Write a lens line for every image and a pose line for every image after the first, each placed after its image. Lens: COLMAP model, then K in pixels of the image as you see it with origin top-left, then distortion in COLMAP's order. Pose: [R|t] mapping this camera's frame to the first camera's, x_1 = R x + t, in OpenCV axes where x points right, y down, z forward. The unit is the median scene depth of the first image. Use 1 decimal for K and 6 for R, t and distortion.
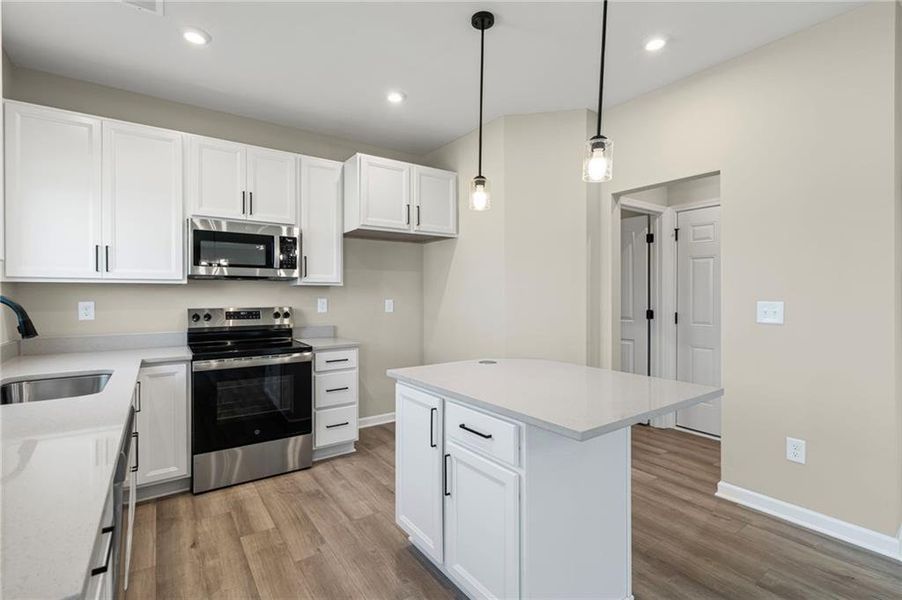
lens RADIAL K [[413.3, 0, 451.0], [0, 413.3, 300.0], [0, 0, 1]] dist [-0.000065, -0.000018]
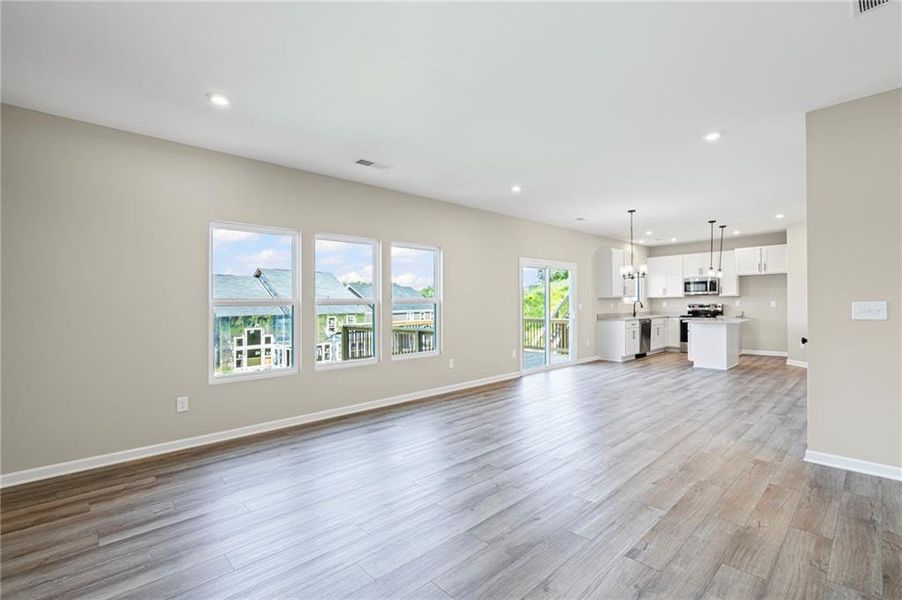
lens RADIAL K [[401.7, 0, 450.2], [0, 401.7, 310.9], [0, 0, 1]] dist [-0.000392, -0.000046]
pose [[0.132082, 0.017632, -0.991082, 2.359151], [-0.000832, 0.999843, 0.017677, 0.020549], [0.991238, -0.001510, 0.132076, -1.366010]]
